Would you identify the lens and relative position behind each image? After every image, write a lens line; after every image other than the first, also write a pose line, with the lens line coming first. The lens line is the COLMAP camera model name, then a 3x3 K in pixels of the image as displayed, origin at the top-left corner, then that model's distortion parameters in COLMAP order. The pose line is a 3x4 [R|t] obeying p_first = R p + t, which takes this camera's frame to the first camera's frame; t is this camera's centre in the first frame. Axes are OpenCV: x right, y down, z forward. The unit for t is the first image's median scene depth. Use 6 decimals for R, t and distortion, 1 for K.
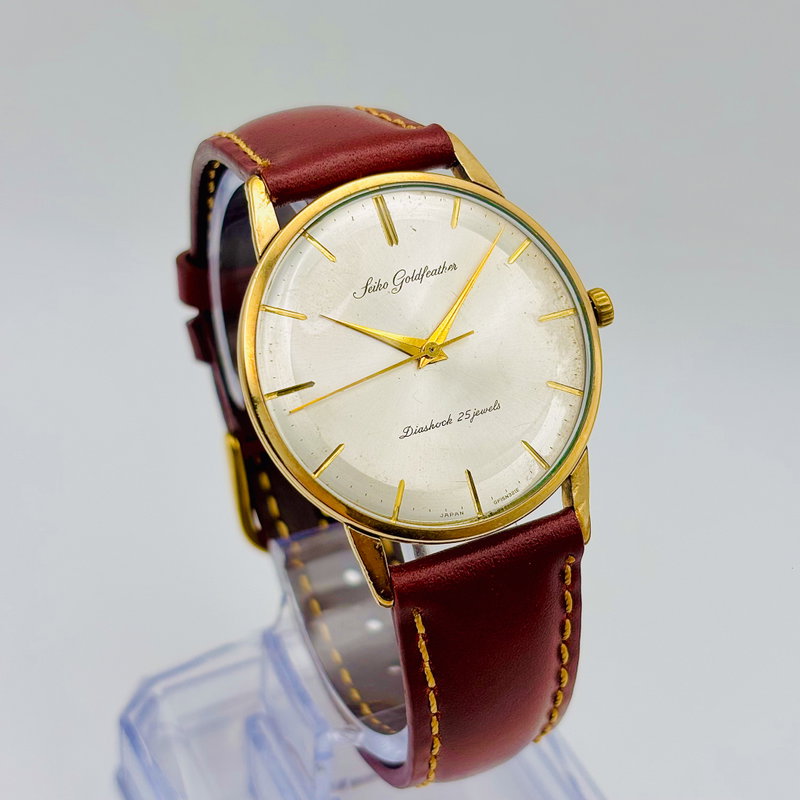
lens RADIAL K [[1717.8, 0, 385.7], [0, 1717.8, 398.8], [0, 0, 1]] dist [0.273850, -1.551239]
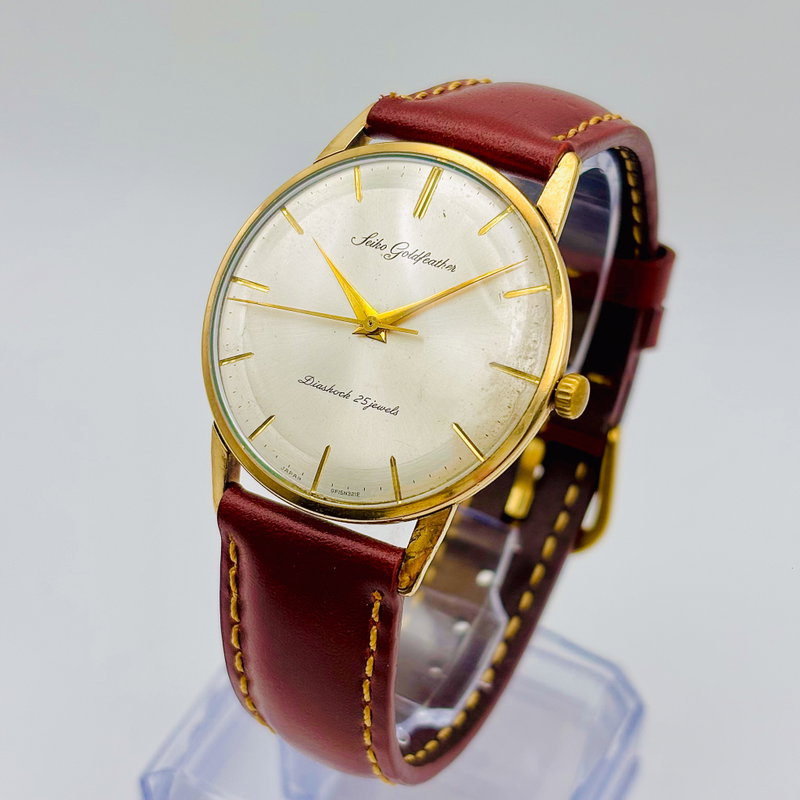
lens RADIAL K [[1717.8, 0, 385.7], [0, 1717.8, 398.8], [0, 0, 1]] dist [0.273850, -1.551239]
pose [[0.584089, 0.504244, -0.636064, 0.657636], [-0.504698, 0.839345, 0.201939, -0.189552], [0.635704, 0.203070, 0.744743, 0.289580]]
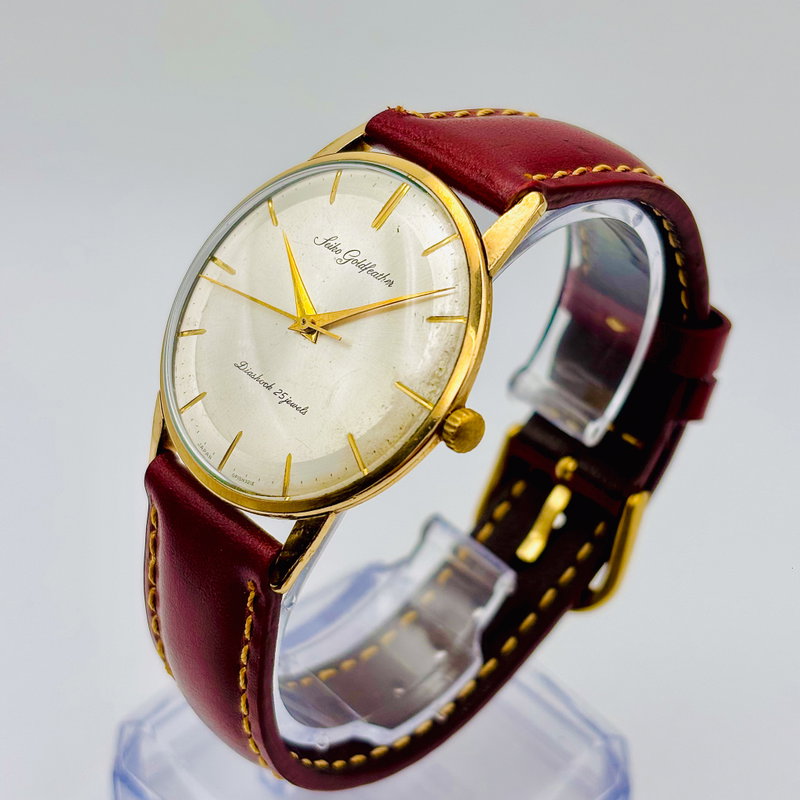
lens RADIAL K [[1717.8, 0, 385.7], [0, 1717.8, 398.8], [0, 0, 1]] dist [0.273850, -1.551239]
pose [[0.293070, 0.584197, -0.756851, 0.795157], [-0.601879, 0.727799, 0.328711, -0.341398], [0.742867, 0.359197, 0.564912, 0.489071]]
